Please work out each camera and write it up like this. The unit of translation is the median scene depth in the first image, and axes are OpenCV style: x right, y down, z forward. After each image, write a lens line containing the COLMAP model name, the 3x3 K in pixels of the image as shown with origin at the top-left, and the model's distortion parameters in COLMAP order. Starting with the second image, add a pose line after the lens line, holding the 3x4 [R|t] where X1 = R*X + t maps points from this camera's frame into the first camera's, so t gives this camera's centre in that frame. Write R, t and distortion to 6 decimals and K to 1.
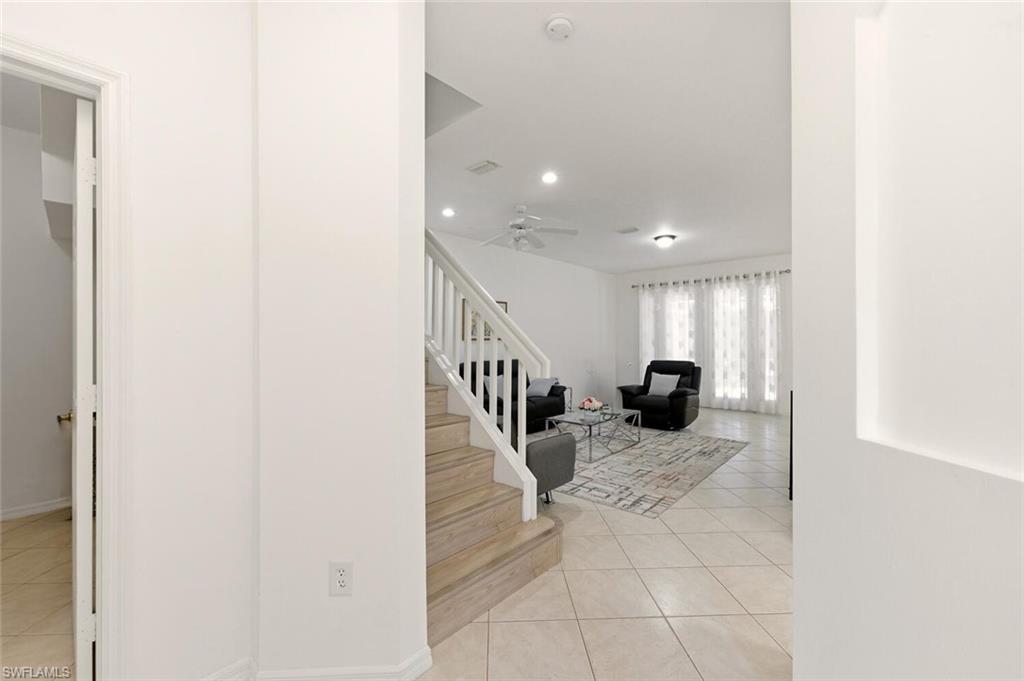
lens RADIAL K [[412.2, 0, 514.4], [0, 412.2, 337.4], [0, 0, 1]] dist [0.000465, 0.000324]
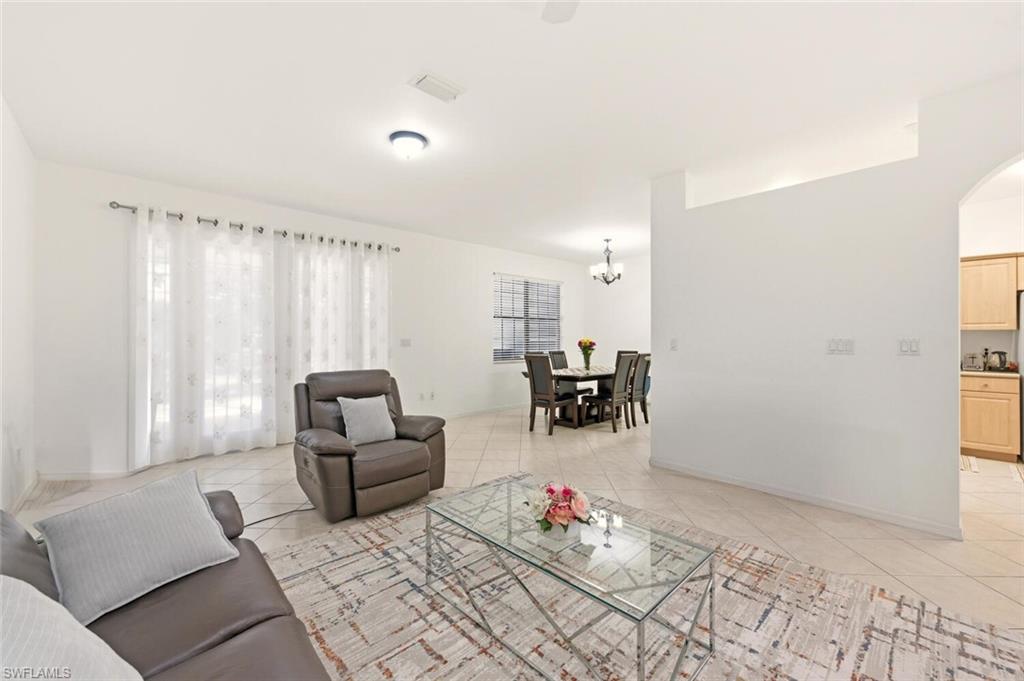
lens RADIAL K [[412.2, 0, 514.4], [0, 412.2, 337.4], [0, 0, 1]] dist [0.000465, 0.000324]
pose [[0.083940, -0.001345, 0.996470, -0.141713], [-0.011194, 0.999935, 0.002293, 0.009430], [-0.996408, -0.011347, 0.083920, 0.771106]]
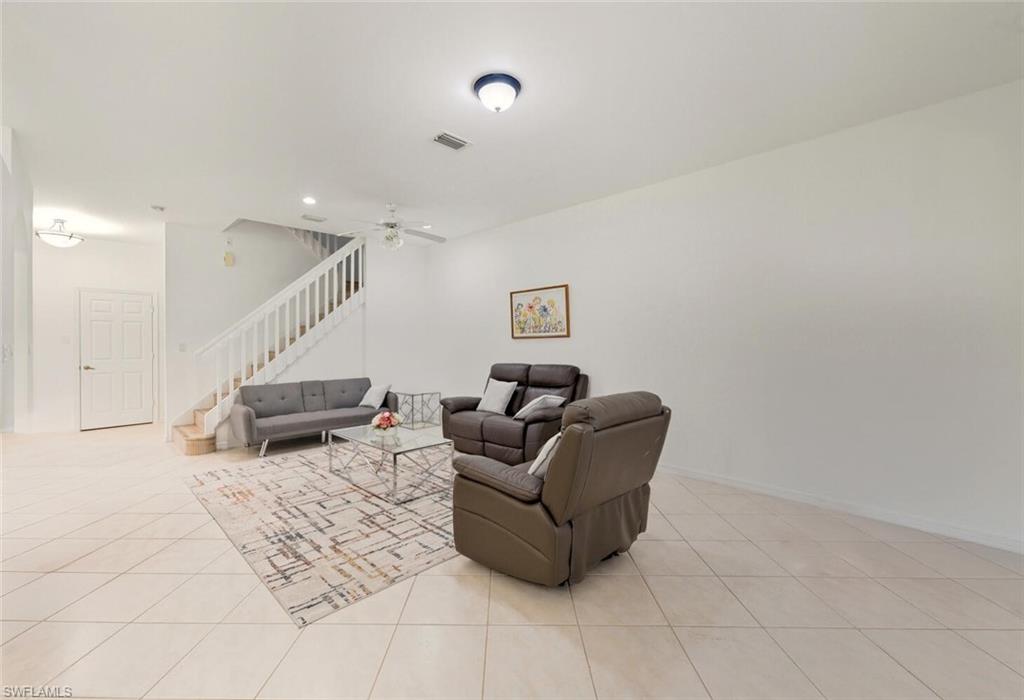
lens RADIAL K [[427.0, 0, 507.9], [0, 427.0, 339.1], [0, 0, 1]] dist [-0.000599, 0.000031]
pose [[-0.055469, -0.000928, -0.998460, 0.750523], [0.015421, 0.999879, -0.001786, 0.009208], [0.998341, -0.015497, -0.055448, 0.973073]]
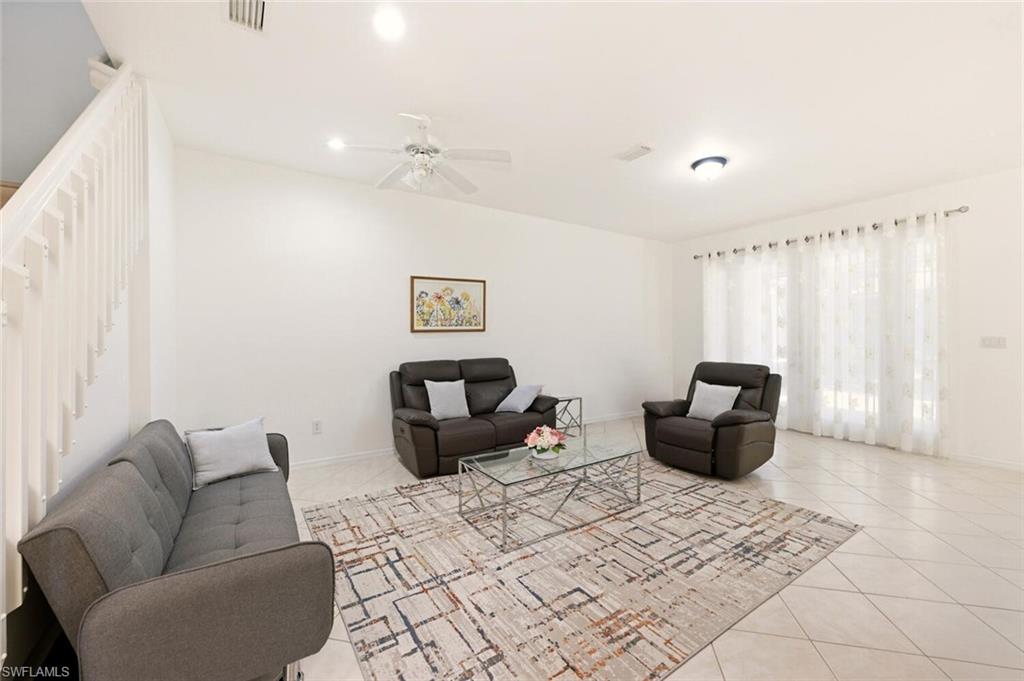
lens RADIAL K [[403.7, 0, 512.0], [0, 403.7, 336.1], [0, 0, 1]] dist [0.000854, 0.000374]
pose [[0.965983, 0.000180, -0.258604, 0.223896], [0.004052, 0.999866, 0.015833, 0.003415], [0.258572, -0.016342, 0.965854, 0.322173]]
